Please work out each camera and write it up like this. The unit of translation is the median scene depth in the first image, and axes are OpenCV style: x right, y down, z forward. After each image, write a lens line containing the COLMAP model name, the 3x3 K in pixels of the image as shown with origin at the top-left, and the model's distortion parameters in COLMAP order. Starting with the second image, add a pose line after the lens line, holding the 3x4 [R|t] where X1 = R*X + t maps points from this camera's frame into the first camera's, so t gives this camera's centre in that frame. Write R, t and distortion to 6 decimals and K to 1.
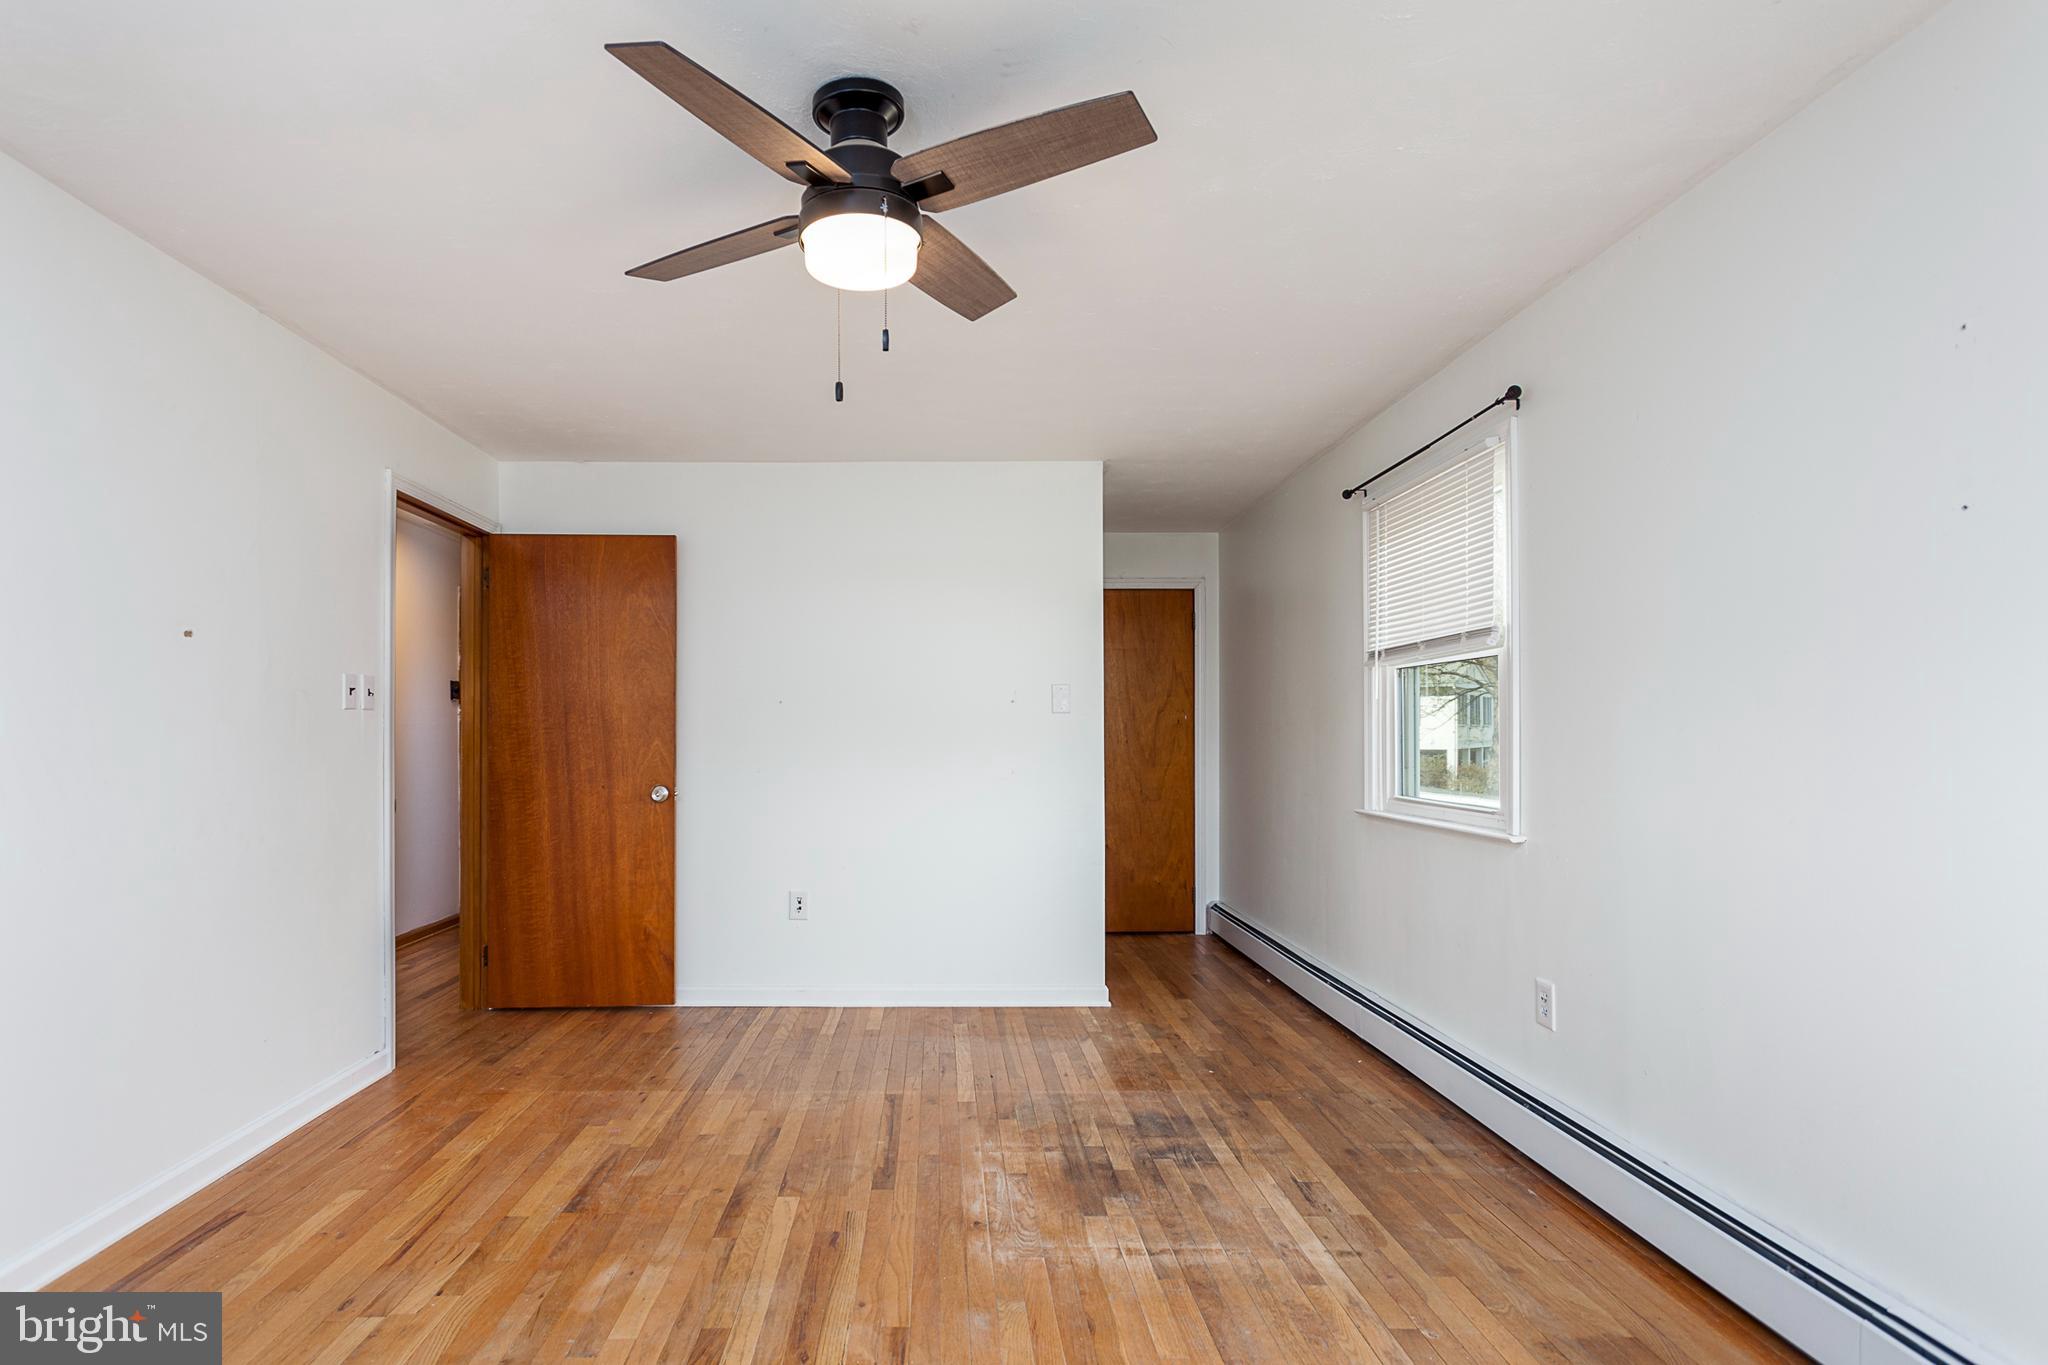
lens RADIAL K [[1049.8, 0, 1003.4], [0, 1049.8, 688.1], [0, 0, 1]] dist [-0.001518, -0.000030]
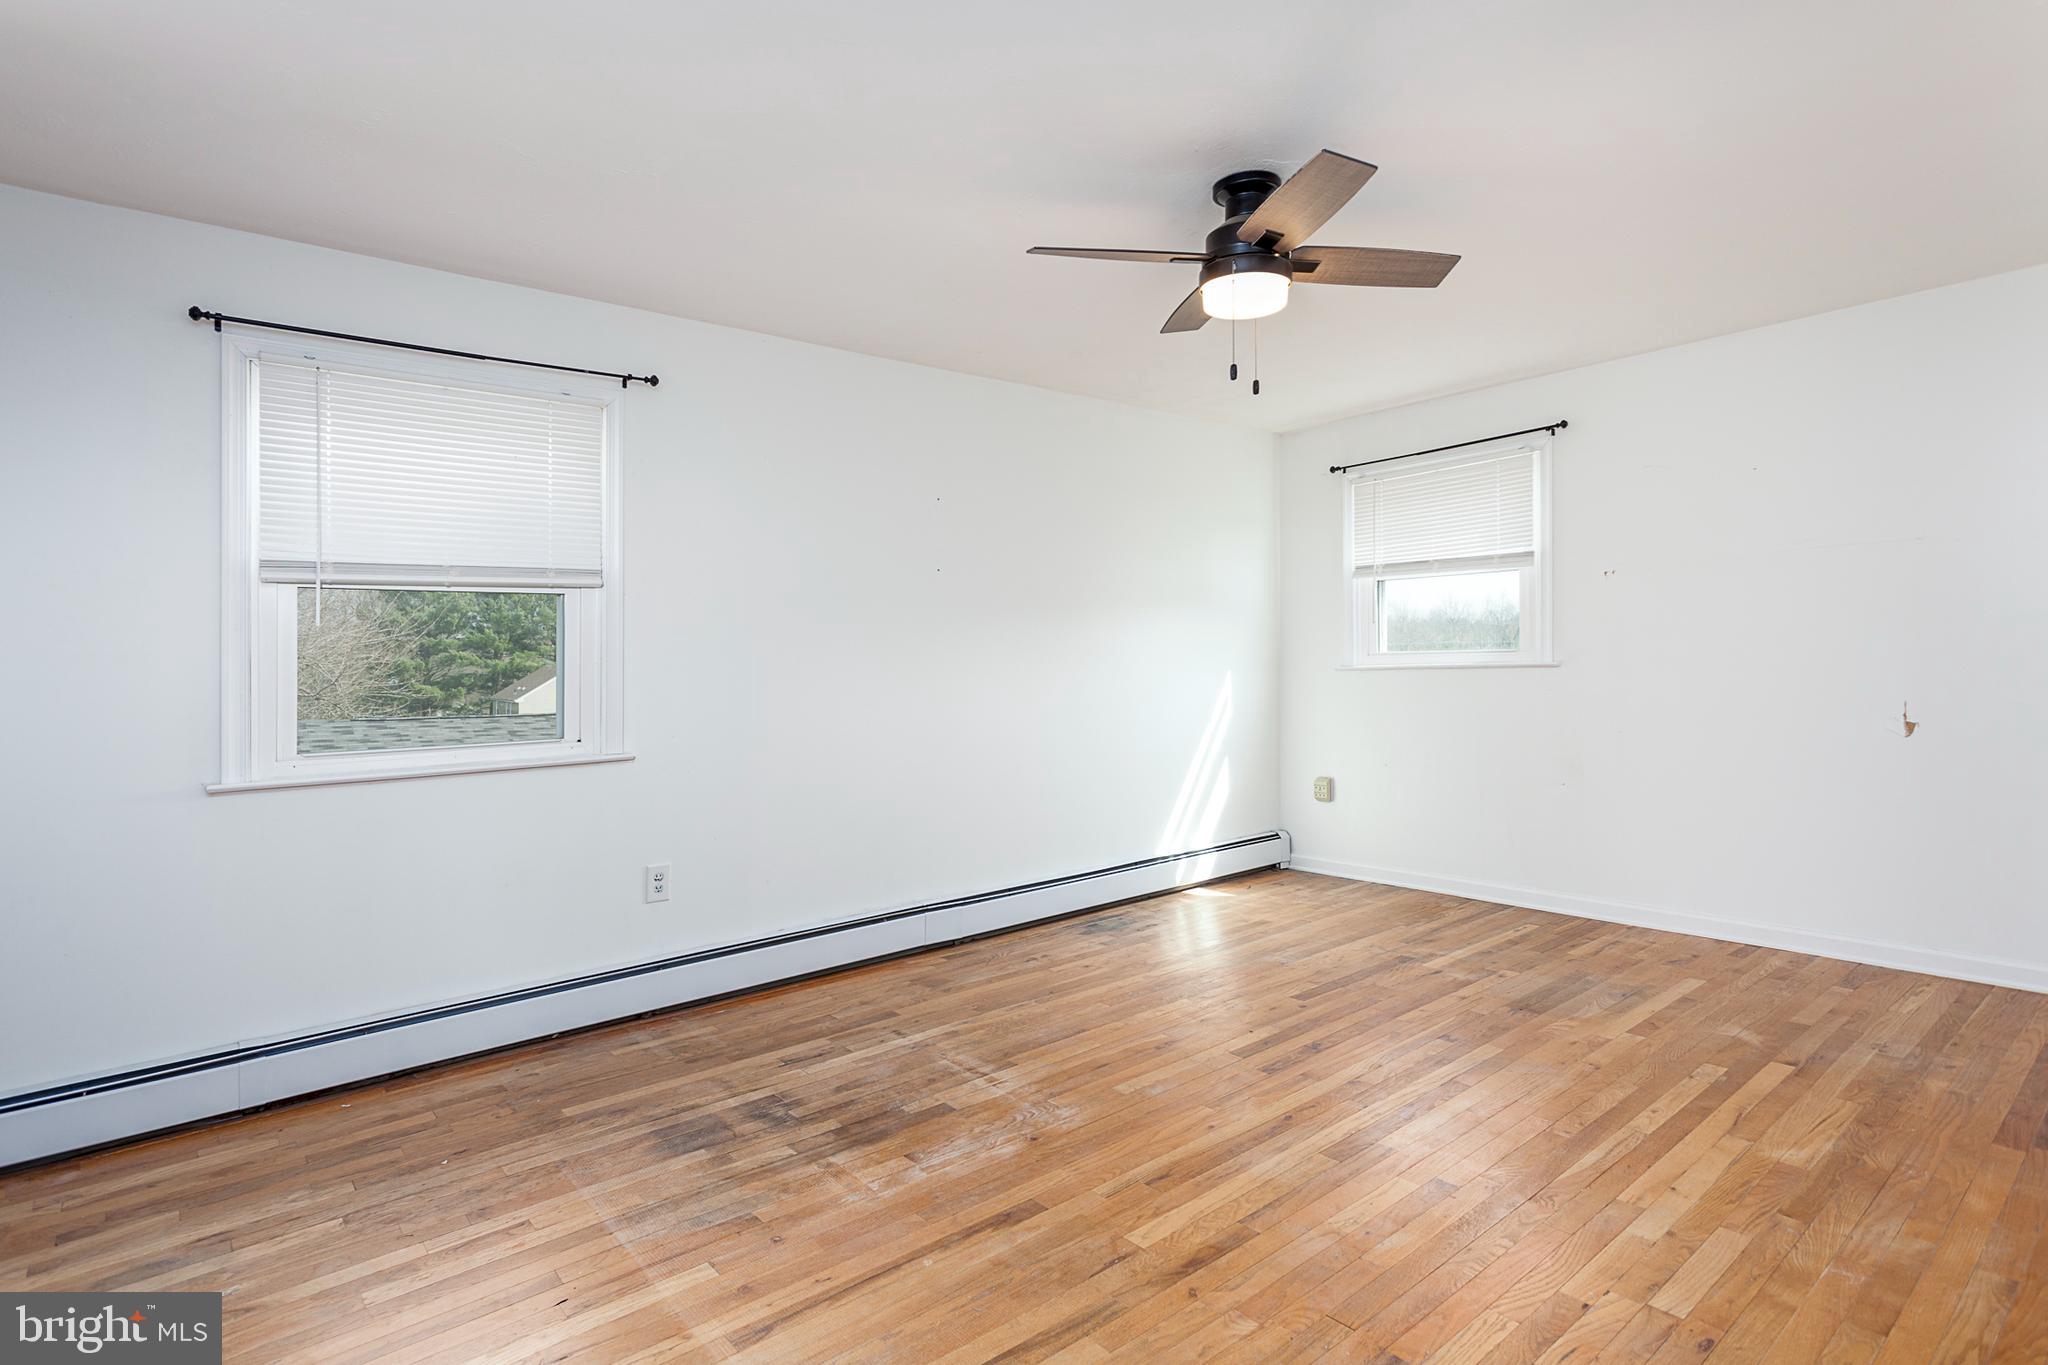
lens RADIAL K [[1049.8, 0, 1005.0], [0, 1049.8, 679.5], [0, 0, 1]] dist [-0.001518, -0.000030]
pose [[-0.590303, -0.002033, 0.807179, -0.731918], [-0.008758, 0.999954, -0.003886, 0.072668], [-0.807134, -0.009363, -0.590294, 1.460117]]
